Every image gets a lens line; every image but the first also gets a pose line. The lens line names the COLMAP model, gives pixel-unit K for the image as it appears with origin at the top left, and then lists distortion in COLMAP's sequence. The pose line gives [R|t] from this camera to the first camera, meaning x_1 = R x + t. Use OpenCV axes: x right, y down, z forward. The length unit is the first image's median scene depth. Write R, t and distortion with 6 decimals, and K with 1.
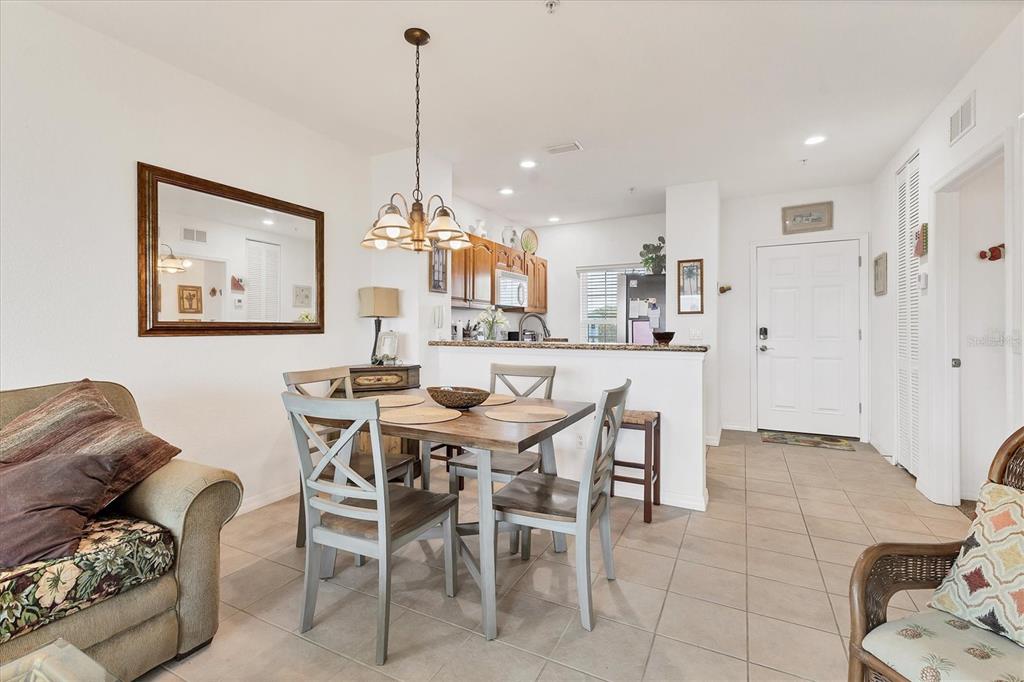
lens RADIAL K [[457.8, 0, 511.3], [0, 457.8, 325.9], [0, 0, 1]] dist [0.000293, -0.000213]
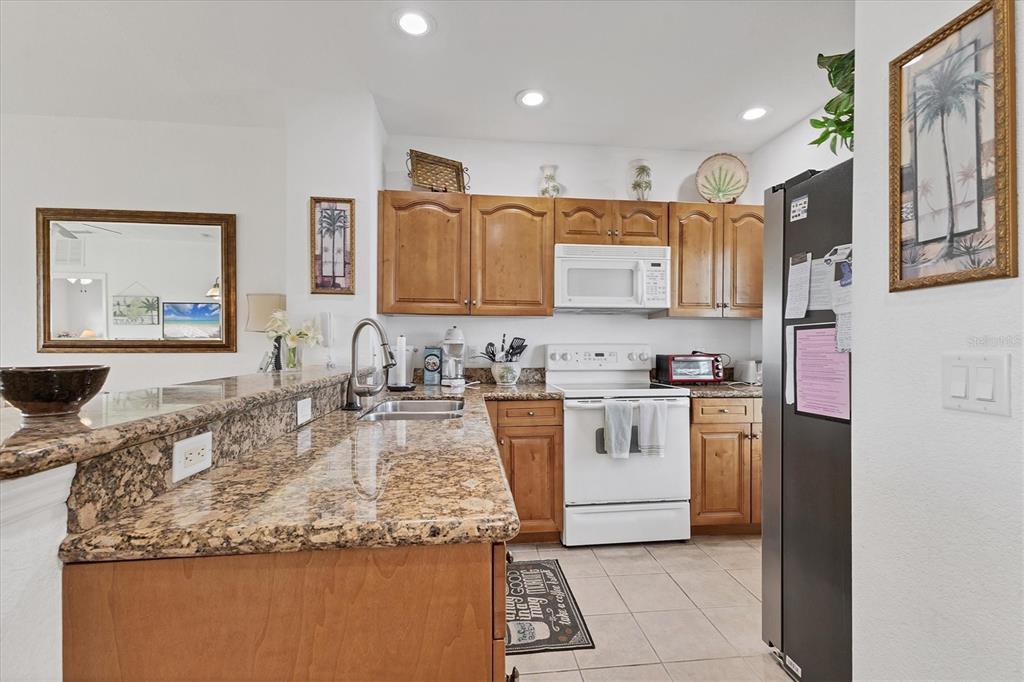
lens RADIAL K [[455.9, 0, 513.9], [0, 455.9, 343.2], [0, 0, 1]] dist [0.003249, -0.000210]
pose [[0.545967, -0.001802, -0.837805, 0.554580], [-0.001077, 0.999995, -0.002853, 0.000749], [0.837806, 0.002460, 0.545962, 0.873519]]
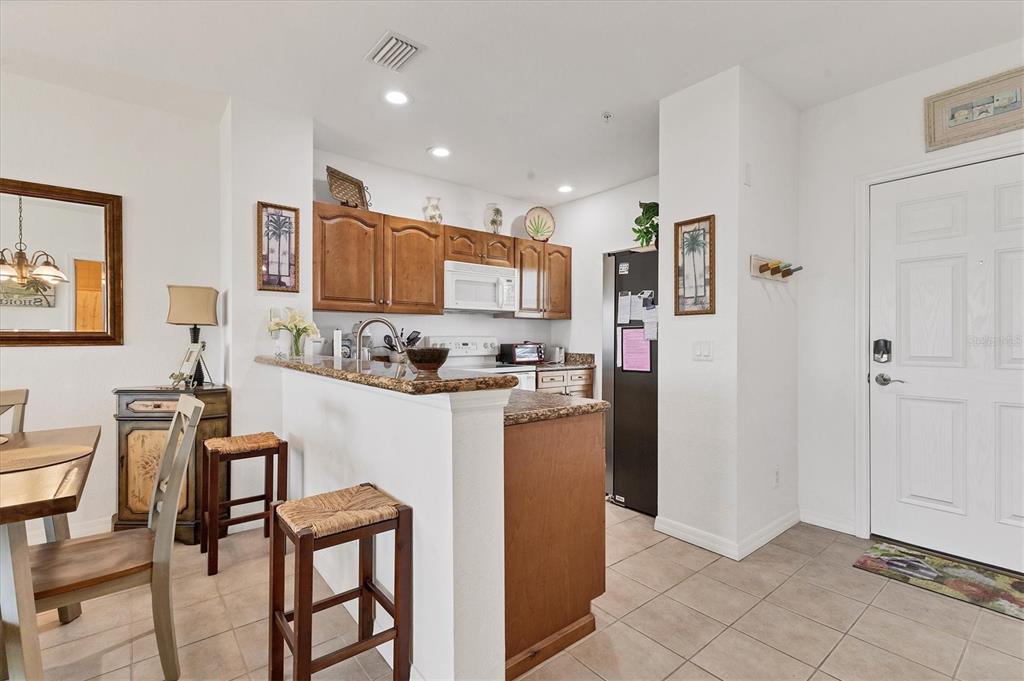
lens RADIAL K [[471.0, 0, 515.4], [0, 471.0, 336.6], [0, 0, 1]] dist [0.002704, 0.000106]
pose [[0.916296, 0.000502, -0.400501, 0.510777], [-0.000698, 1.000000, -0.000342, 0.001071], [0.400501, 0.000592, 0.916296, 0.459385]]
